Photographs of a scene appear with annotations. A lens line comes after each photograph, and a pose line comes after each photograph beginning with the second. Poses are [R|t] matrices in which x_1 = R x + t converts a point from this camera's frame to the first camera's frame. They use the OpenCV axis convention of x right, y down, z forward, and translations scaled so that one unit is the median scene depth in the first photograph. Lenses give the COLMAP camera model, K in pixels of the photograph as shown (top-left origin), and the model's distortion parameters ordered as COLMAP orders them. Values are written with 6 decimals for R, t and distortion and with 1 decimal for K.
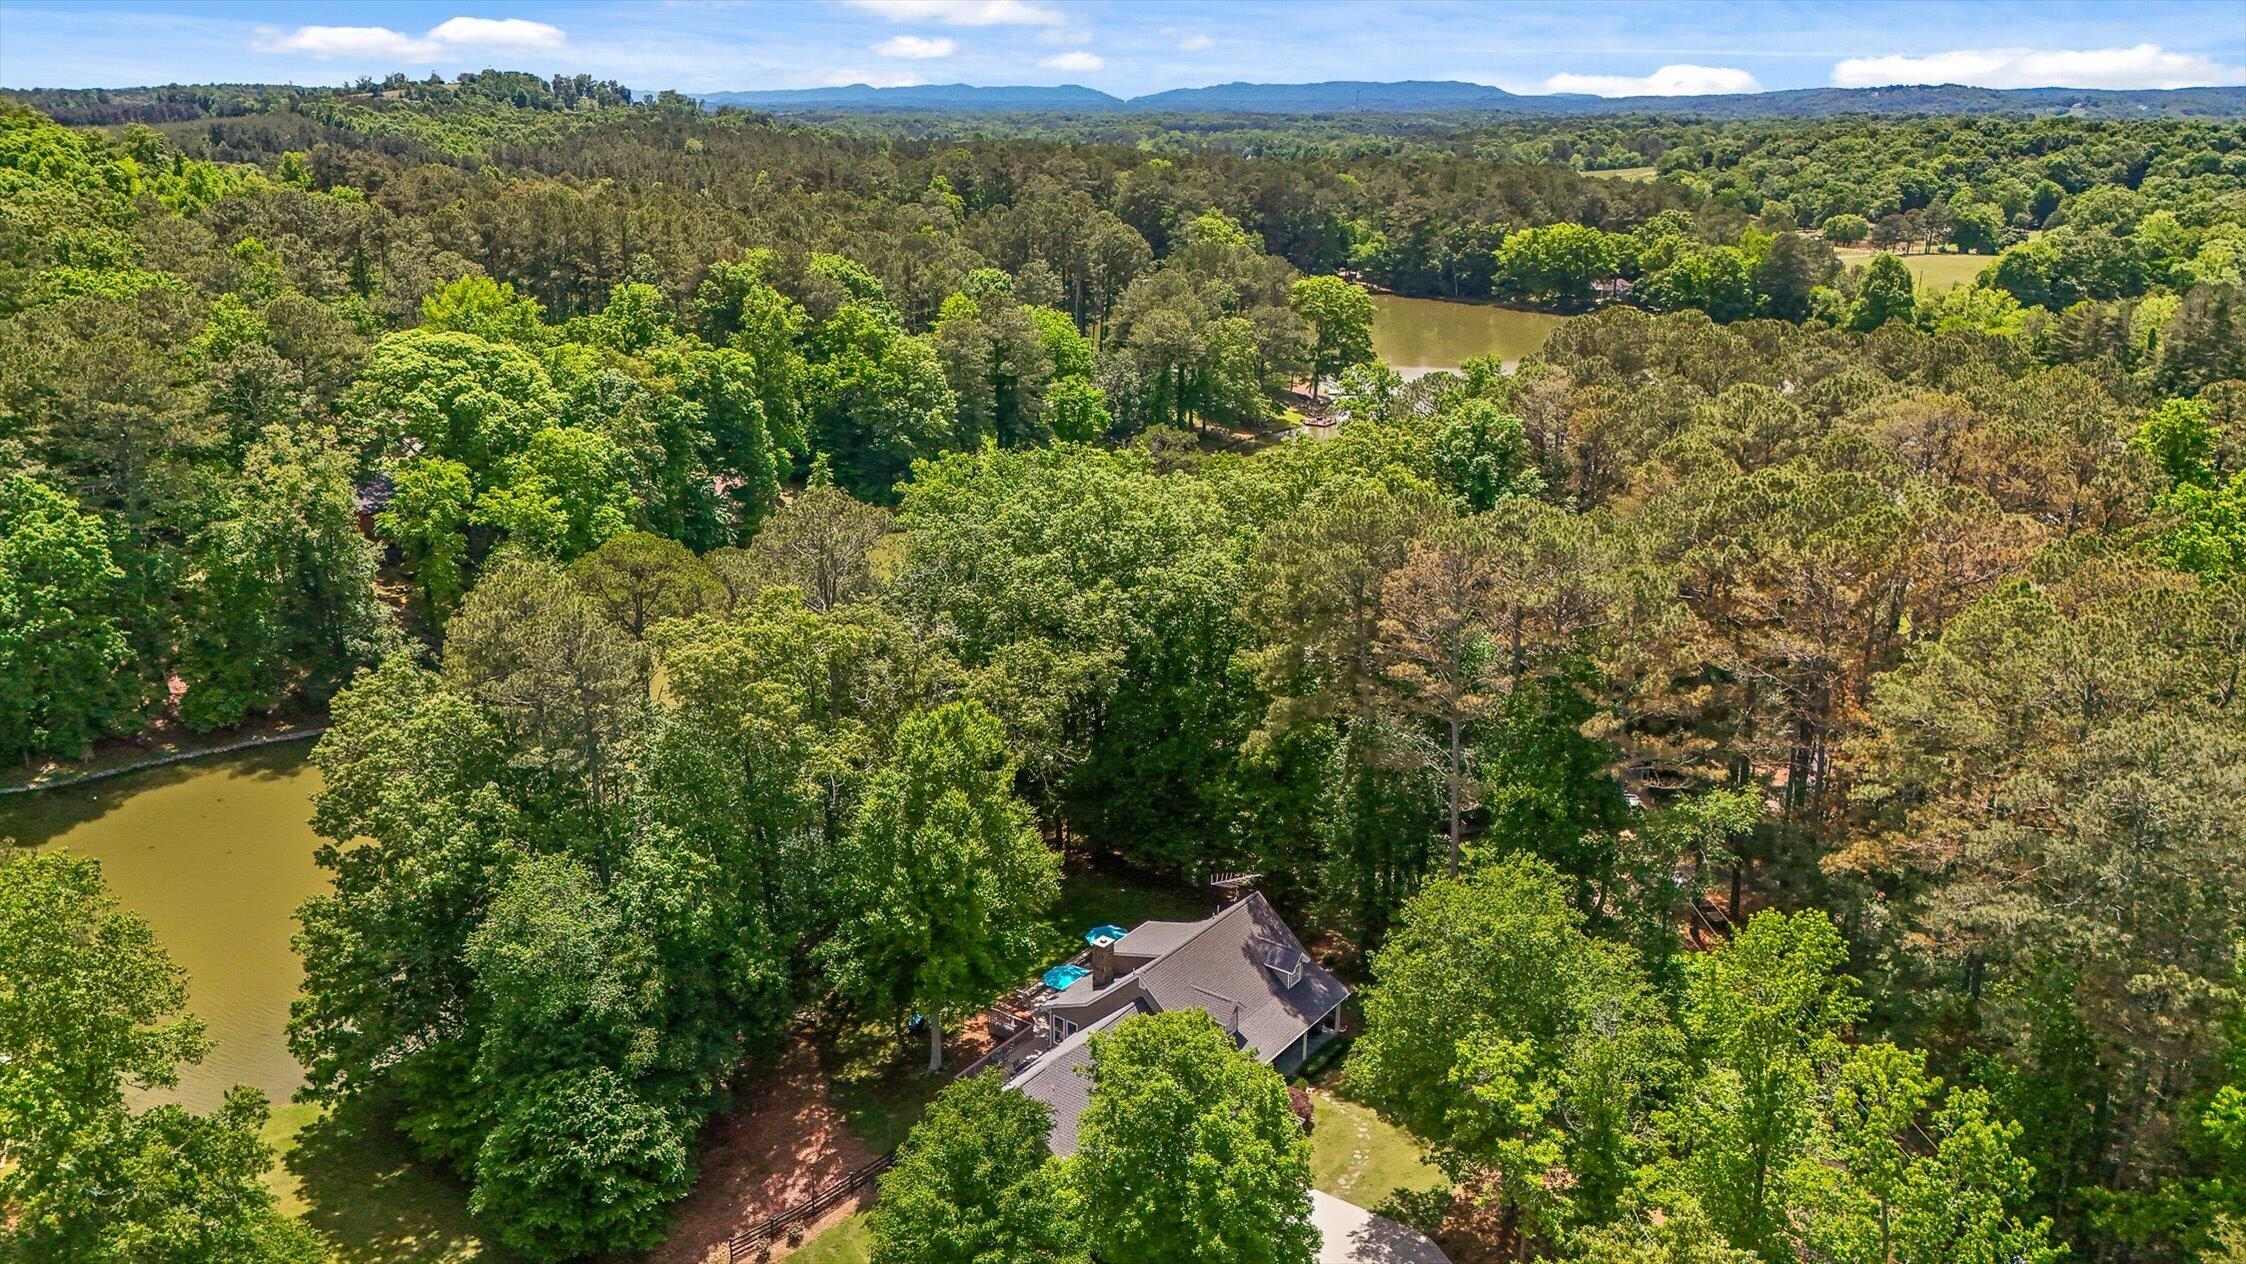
lens RADIAL K [[1662.0, 0, 1117.5], [0, 1662.0, 633.3], [0, 0, 1]] dist [0.062263, -0.052641]
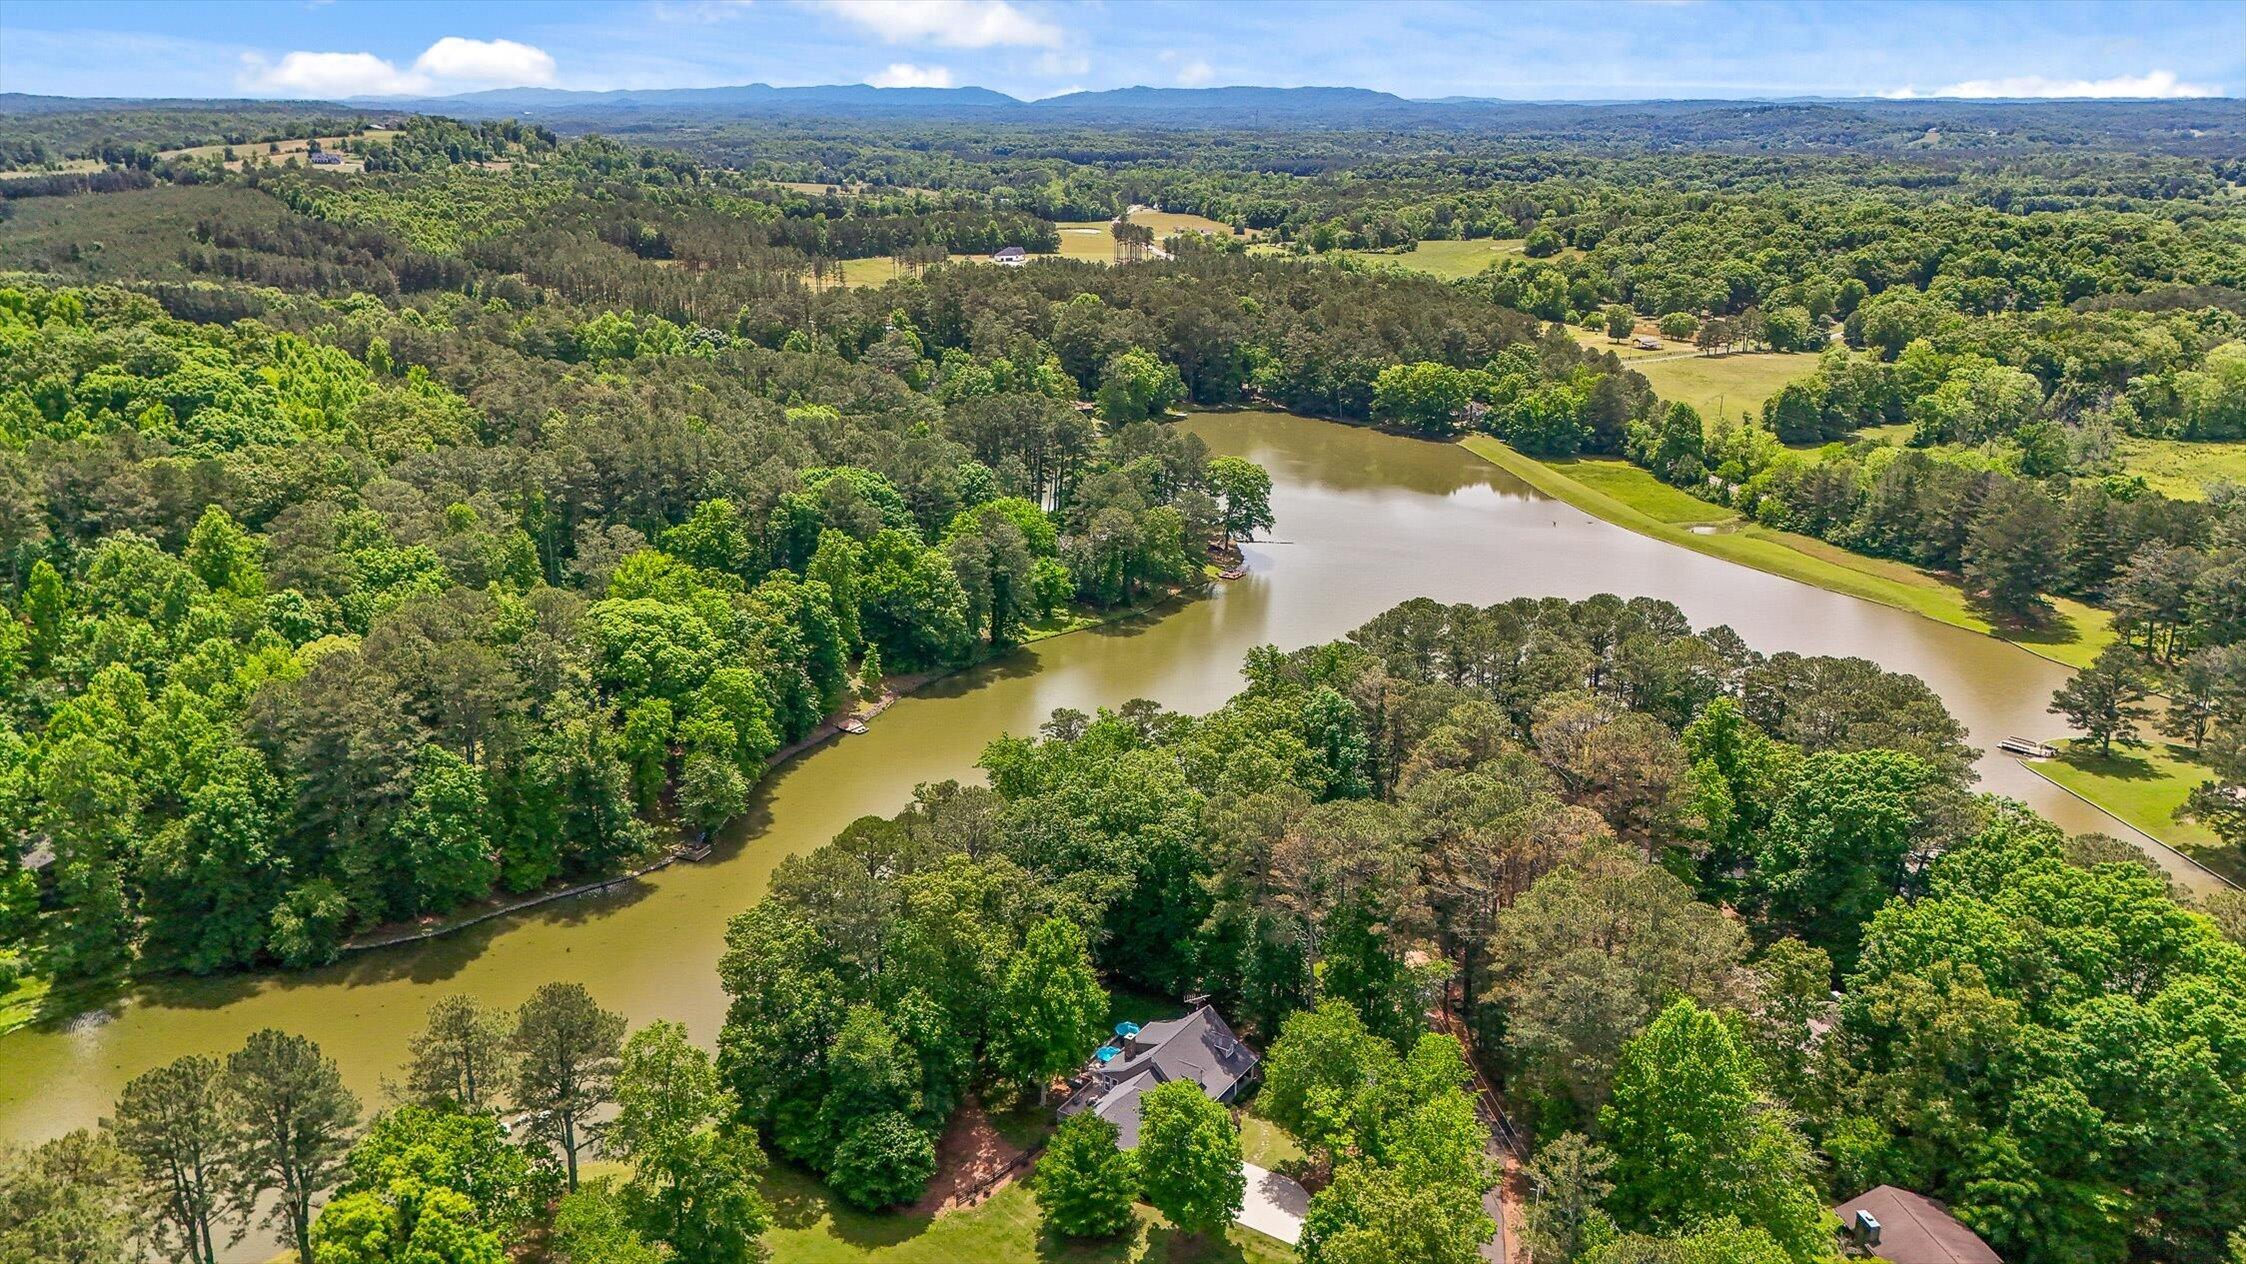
lens RADIAL K [[1662.0, 0, 1122.5], [0, 1662.0, 615.0], [0, 0, 1]] dist [0.062263, -0.052641]
pose [[0.998238, -0.012132, 0.058083, -0.067297], [0.012684, 0.999878, -0.009149, -0.154321], [-0.057965, 0.009870, 0.998270, -0.503308]]
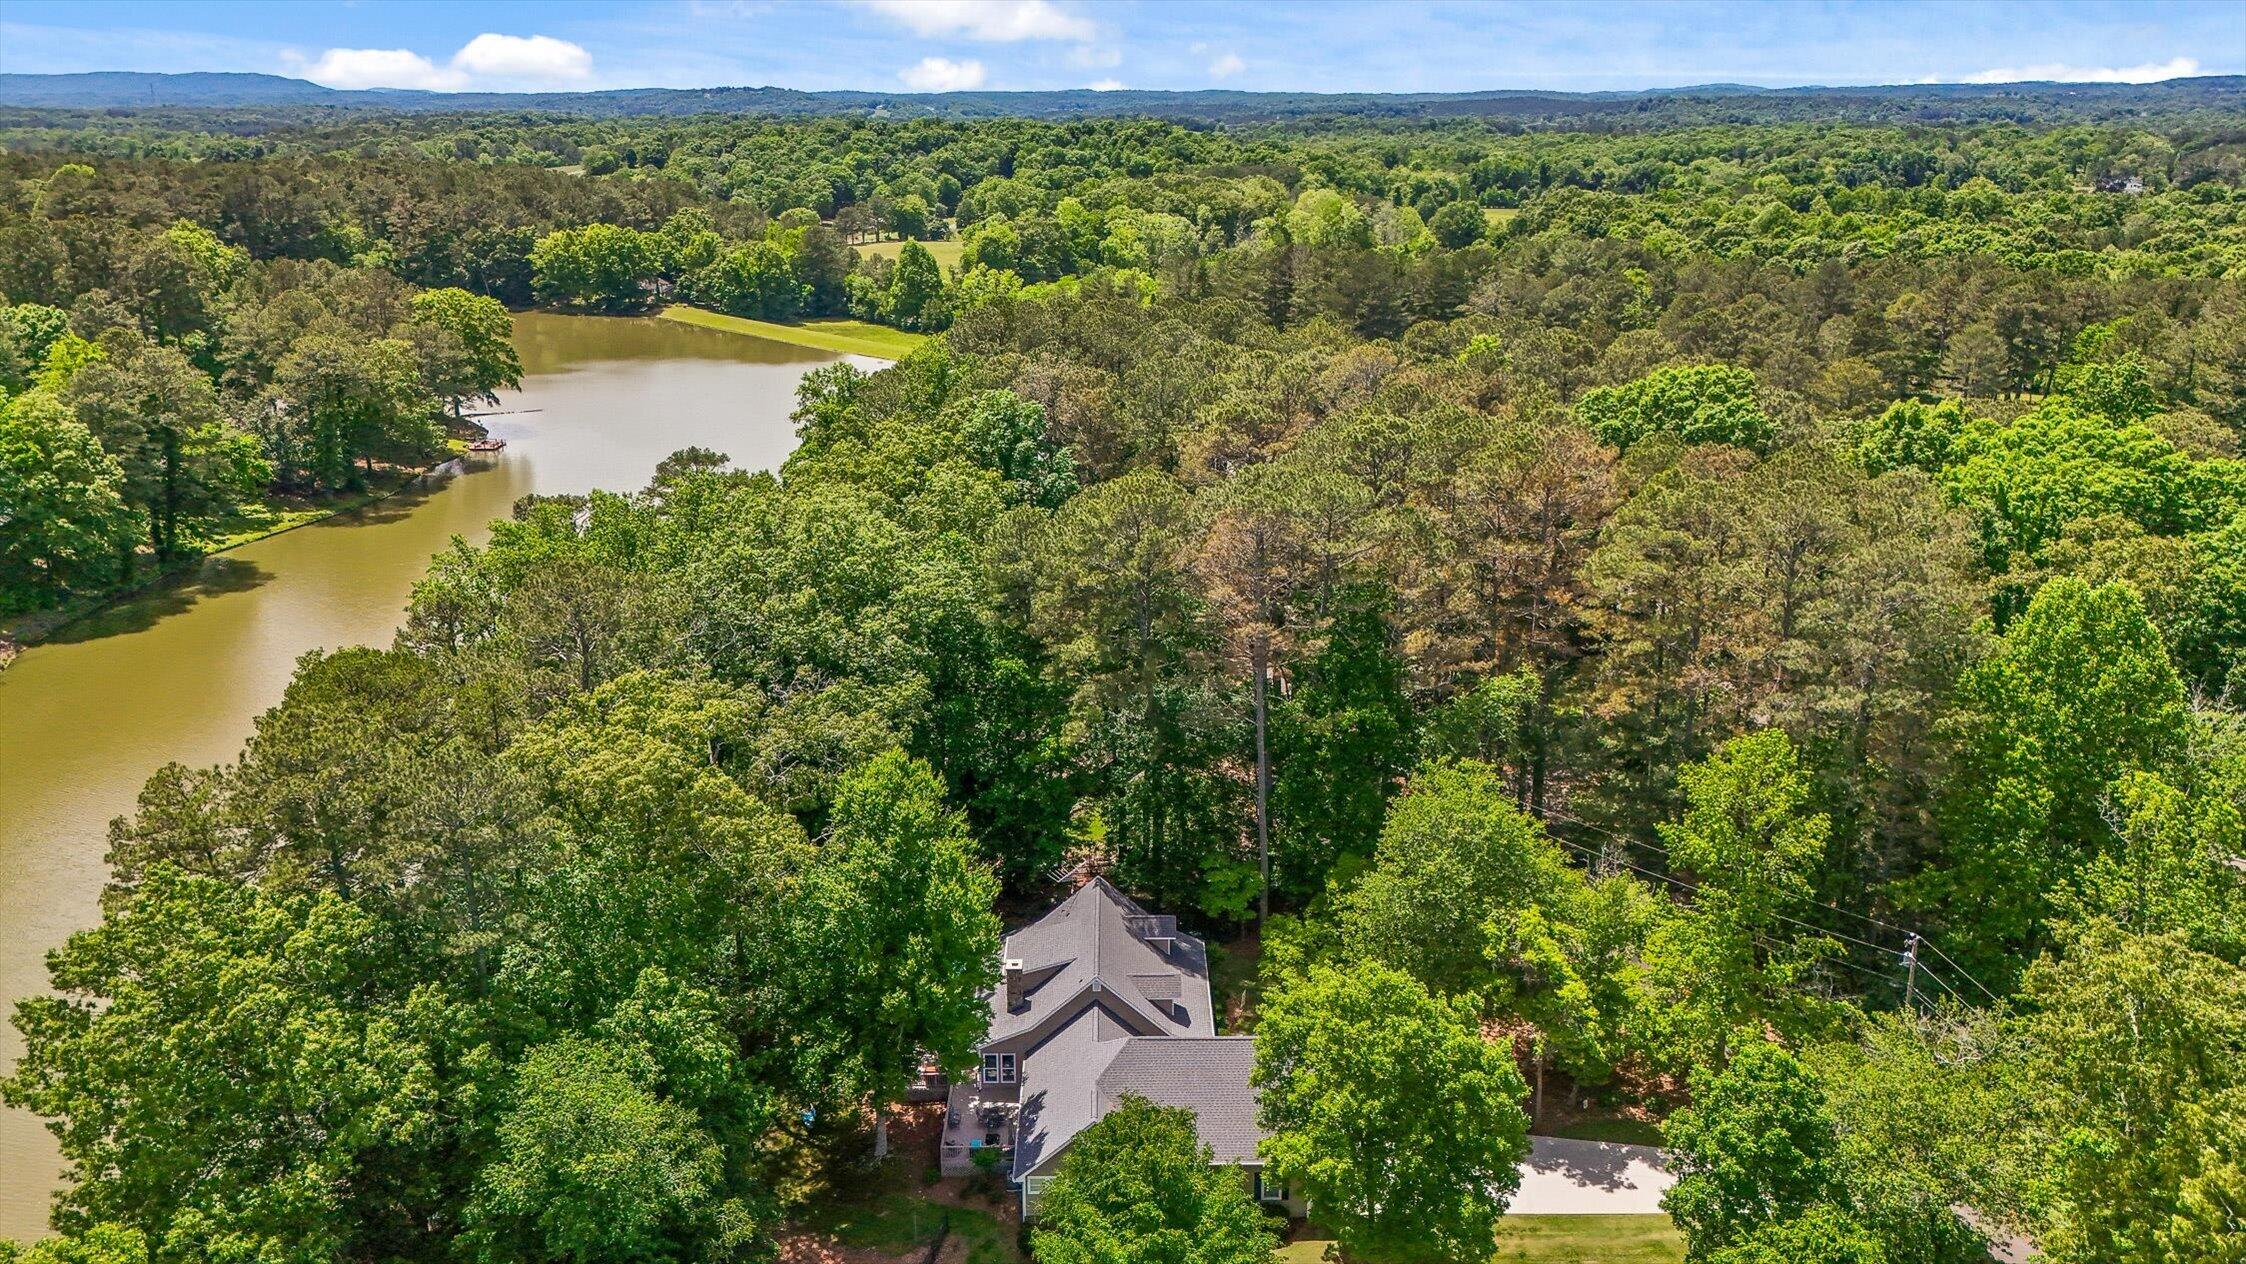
lens RADIAL K [[1662.0, 0, 1134.8], [0, 1662.0, 636.2], [0, 0, 1]] dist [0.062263, -0.052641]
pose [[0.795780, -0.185185, 0.576576, -0.263852], [0.183767, 0.981047, 0.061461, -0.027857], [-0.577030, 0.057046, 0.814728, 0.083933]]
